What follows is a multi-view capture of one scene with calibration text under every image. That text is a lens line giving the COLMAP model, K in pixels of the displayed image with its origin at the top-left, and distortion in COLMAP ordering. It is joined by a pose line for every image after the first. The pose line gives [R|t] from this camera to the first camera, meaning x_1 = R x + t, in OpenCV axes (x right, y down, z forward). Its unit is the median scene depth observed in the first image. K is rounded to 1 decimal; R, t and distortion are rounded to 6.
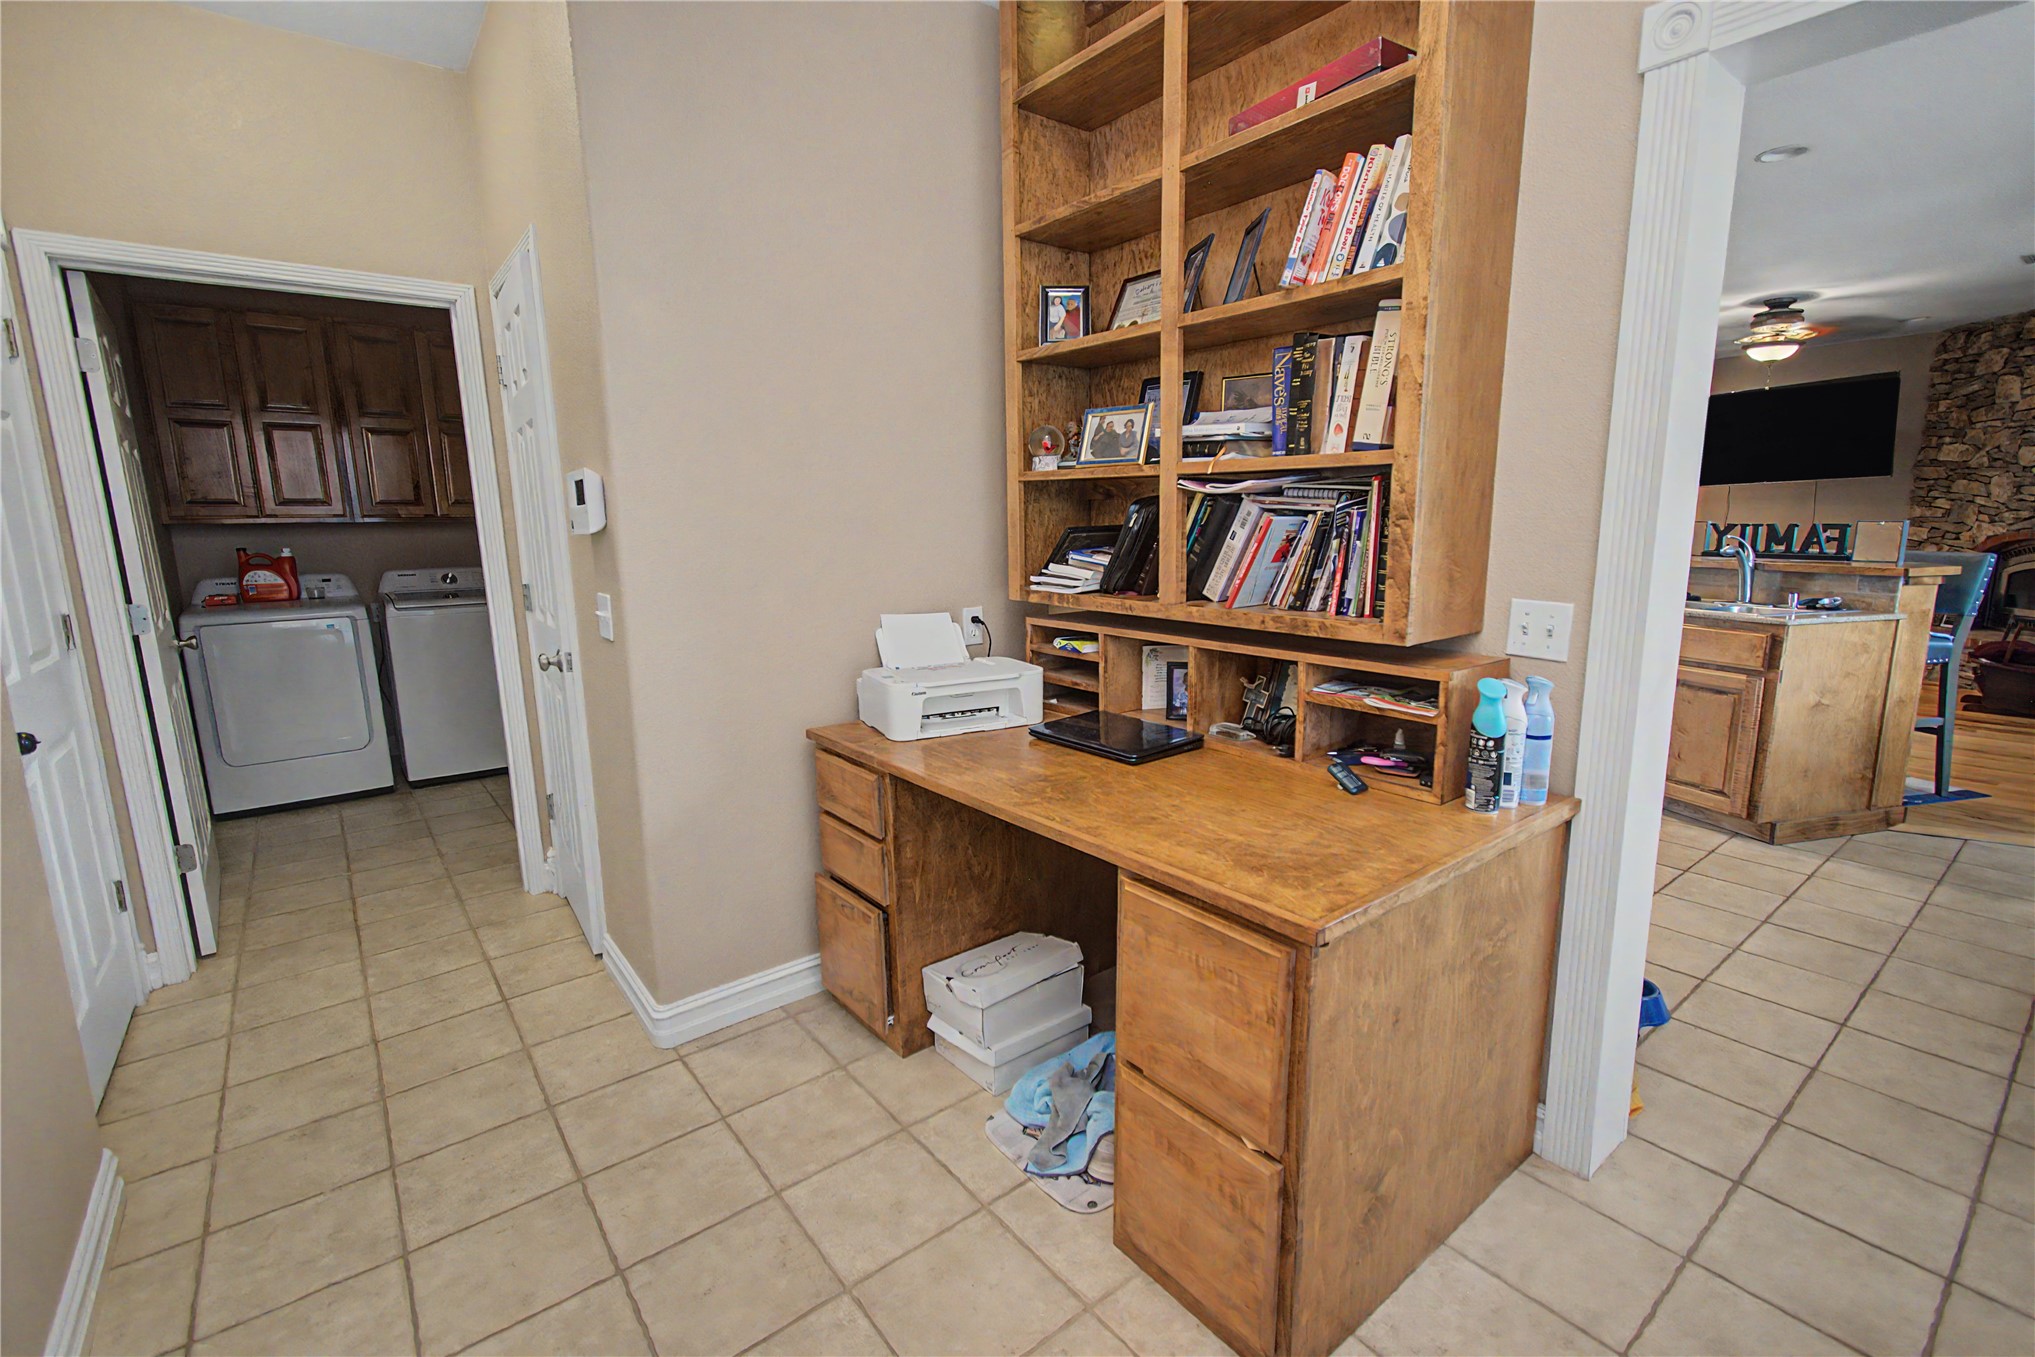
lens RADIAL K [[905.0, 0, 1019.4], [0, 905.0, 675.3], [0, 0, 1]] dist [0.000795, 0.001400]
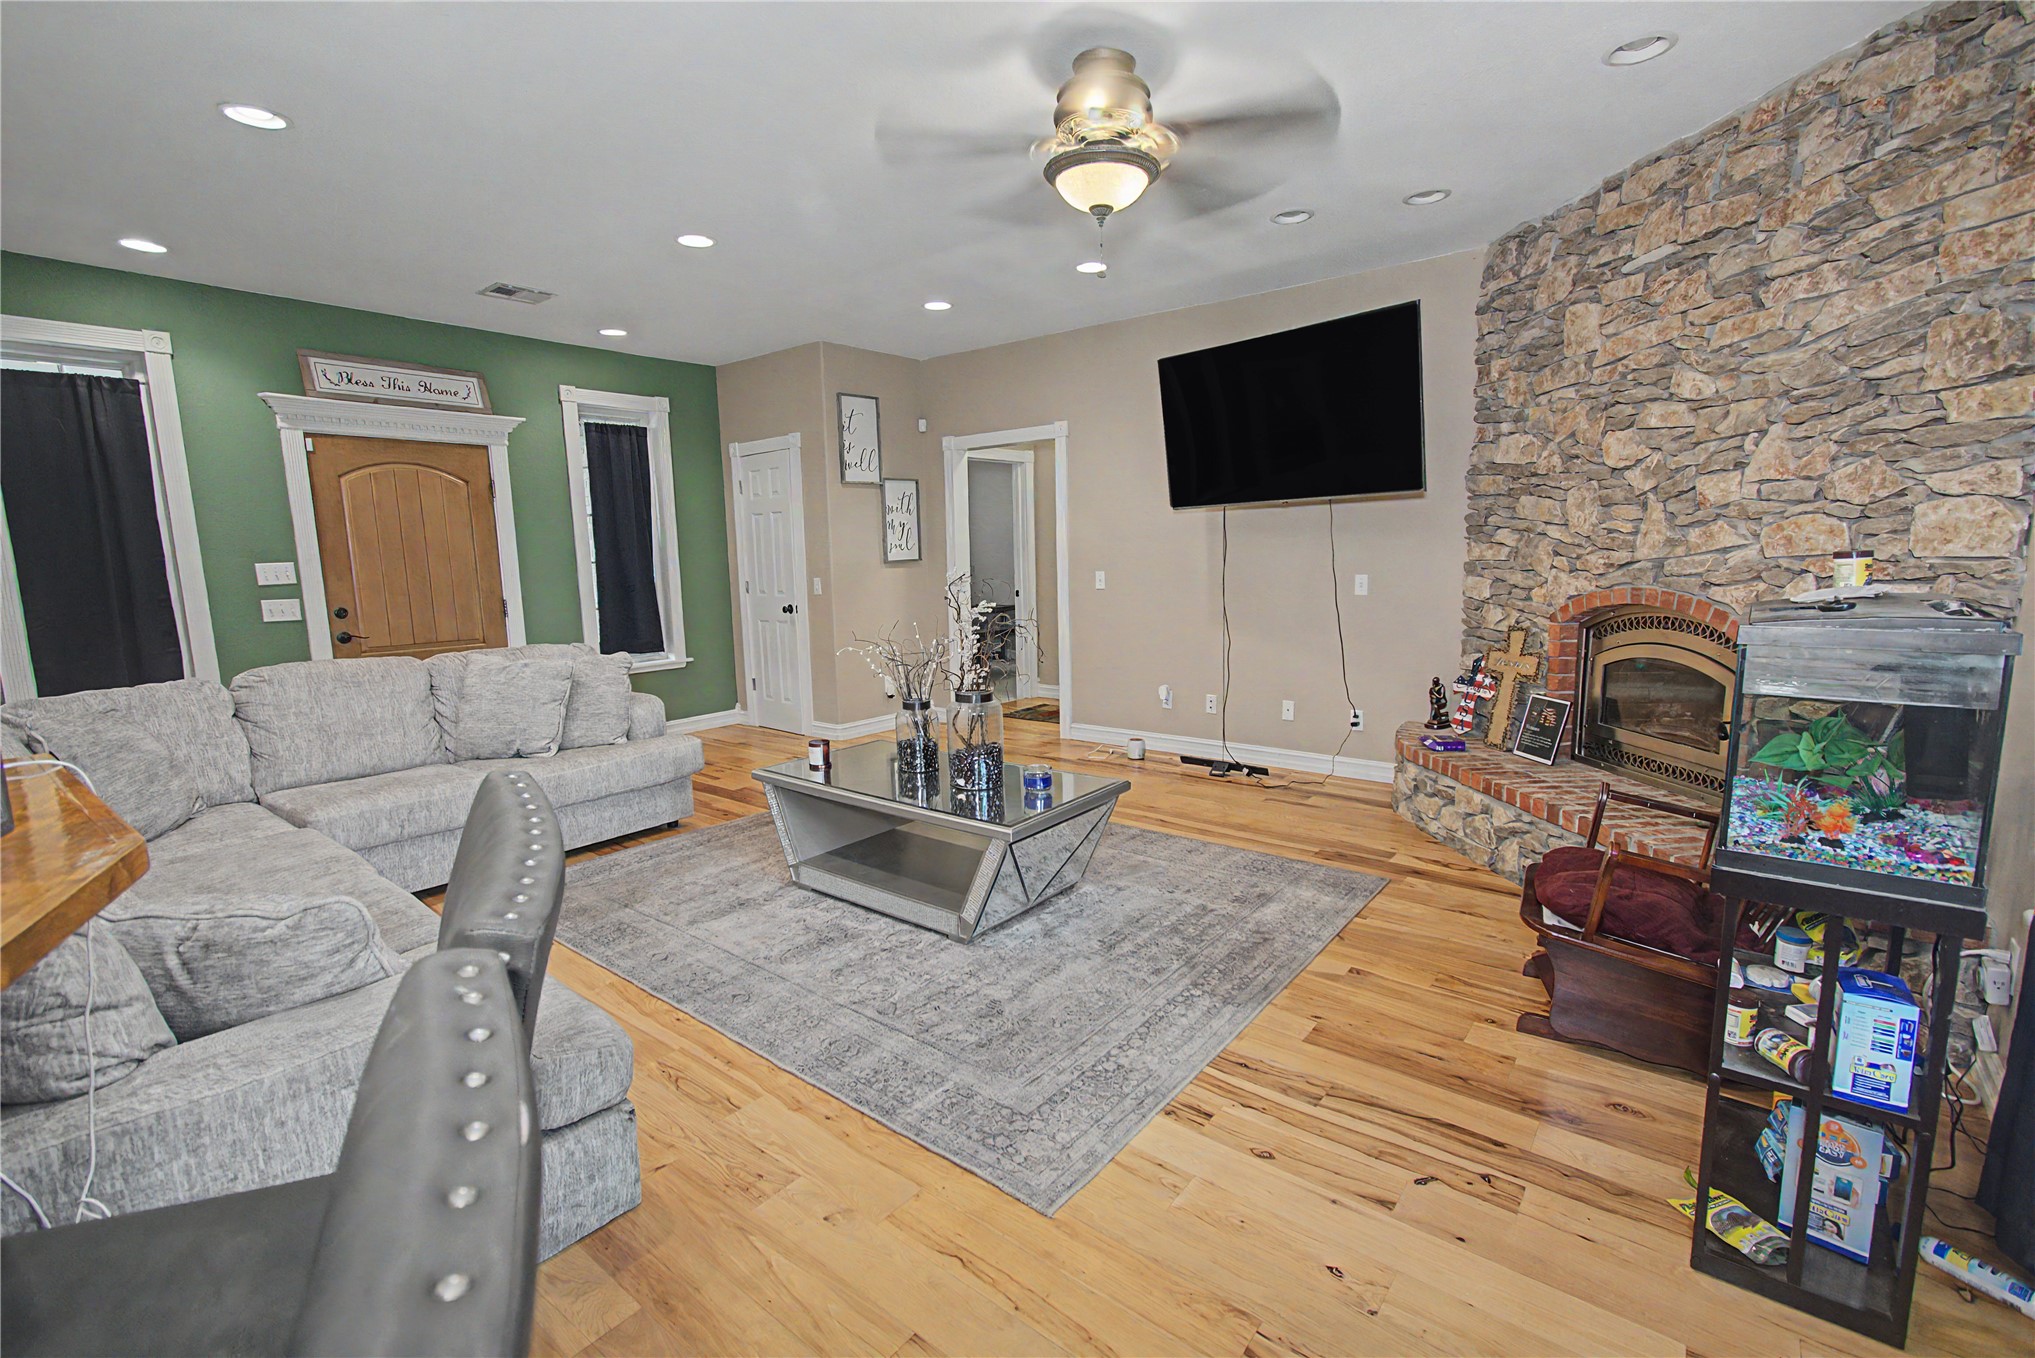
lens RADIAL K [[905.0, 0, 1010.6], [0, 905.0, 676.0], [0, 0, 1]] dist [0.000795, 0.001400]
pose [[0.975298, -0.035091, 0.218089, 1.058421], [0.042879, 0.998597, -0.031079, -0.176112], [-0.216692, 0.039663, 0.975434, 0.927972]]
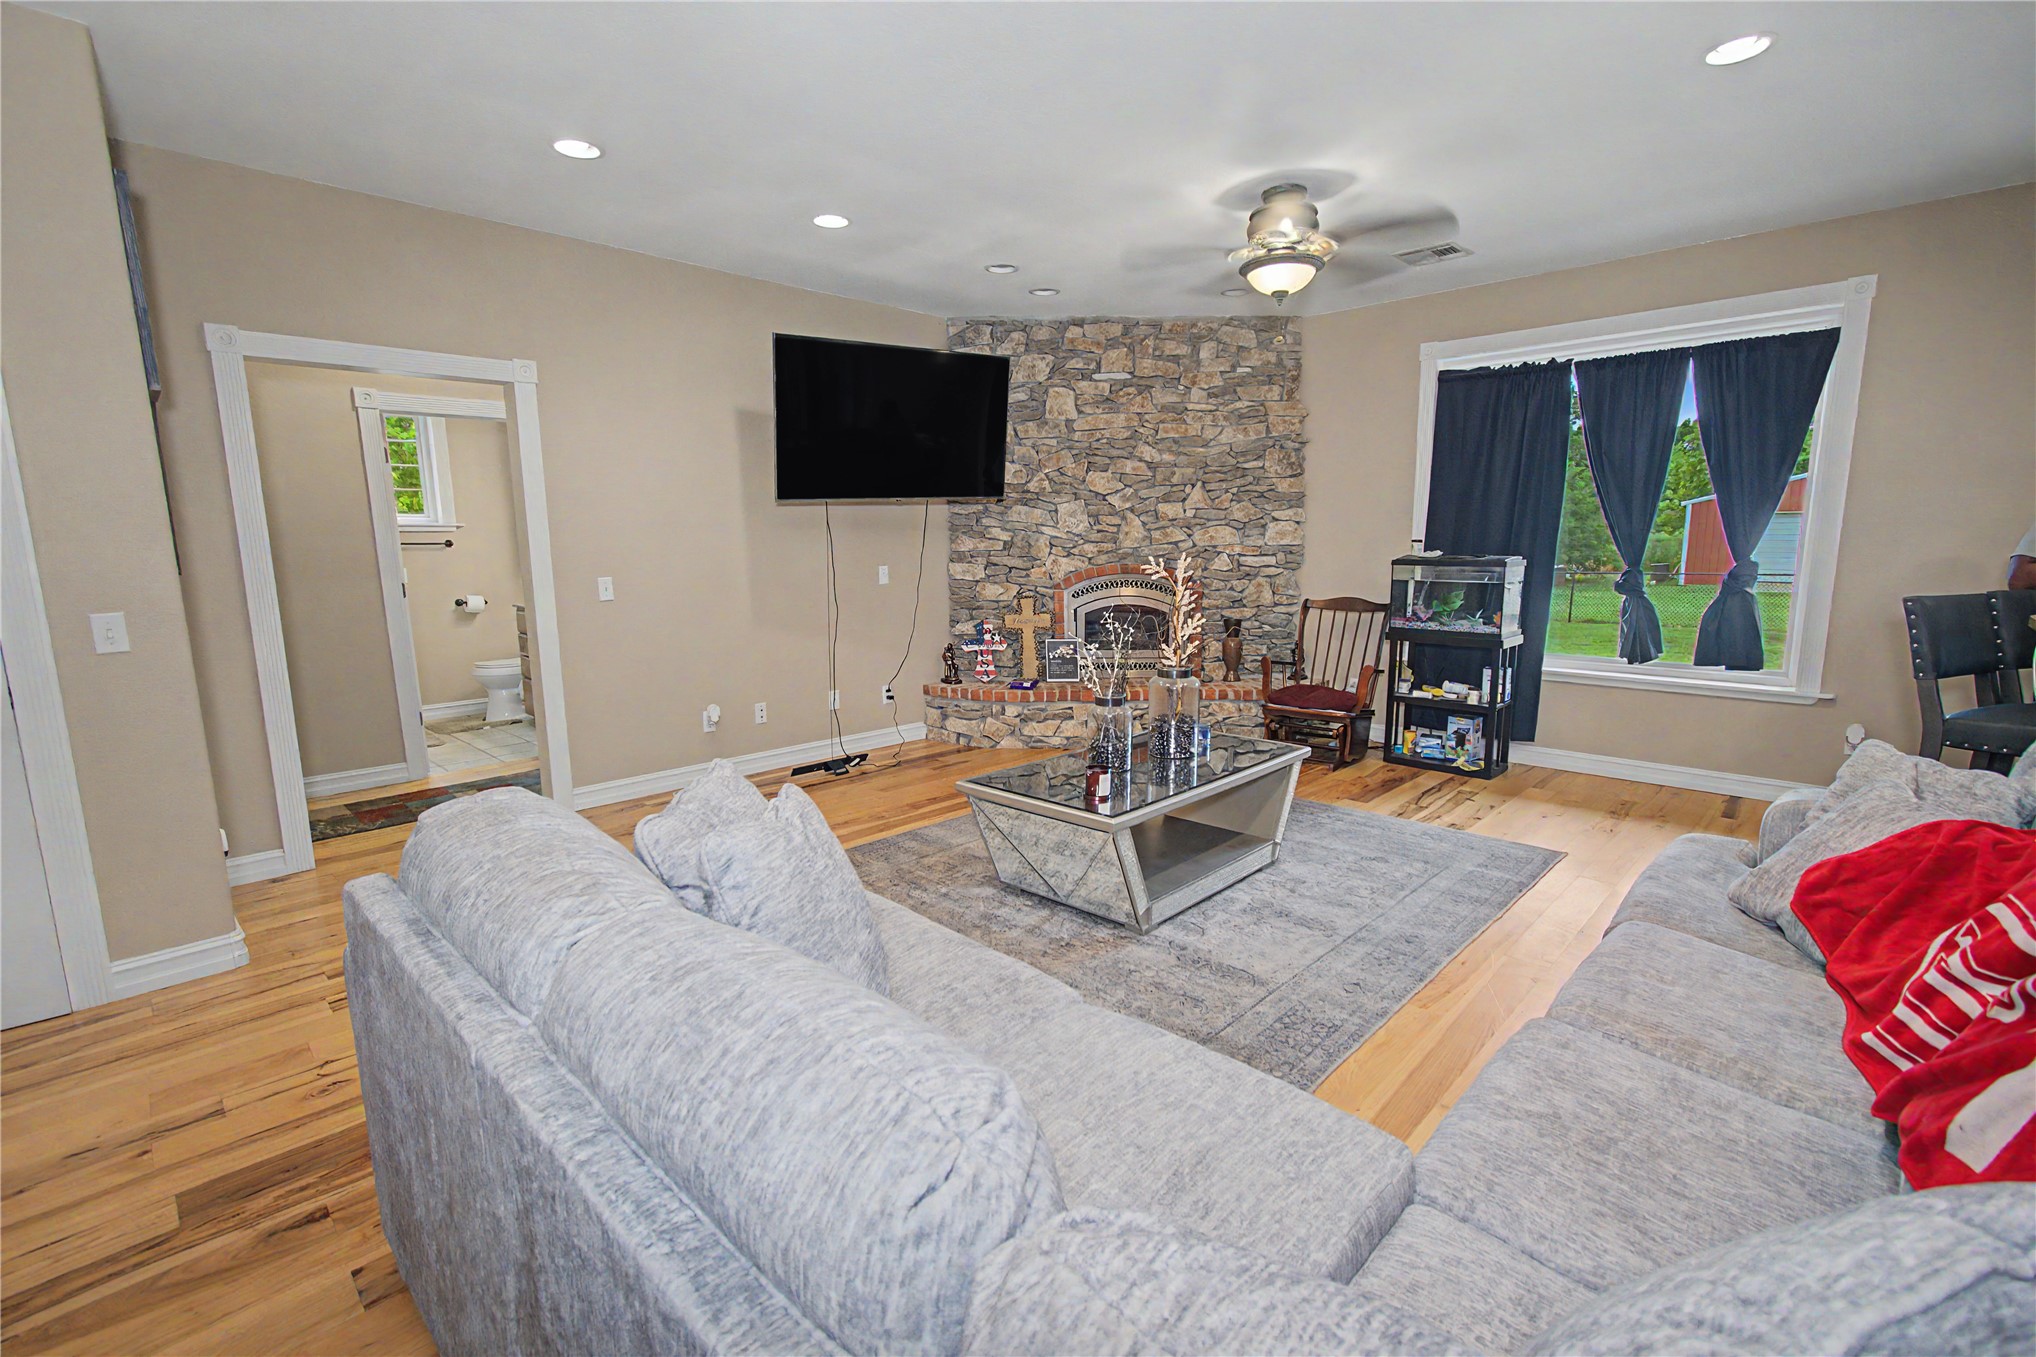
lens RADIAL K [[905.4, 0, 1070.1], [0, 905.4, 655.8], [0, 0, 1]] dist [0.000795, 0.001400]
pose [[-0.149979, -0.120990, 0.981258, 0.357341], [0.180331, 0.972488, 0.147471, -0.349475], [-0.972105, 0.199069, -0.124034, 1.929358]]
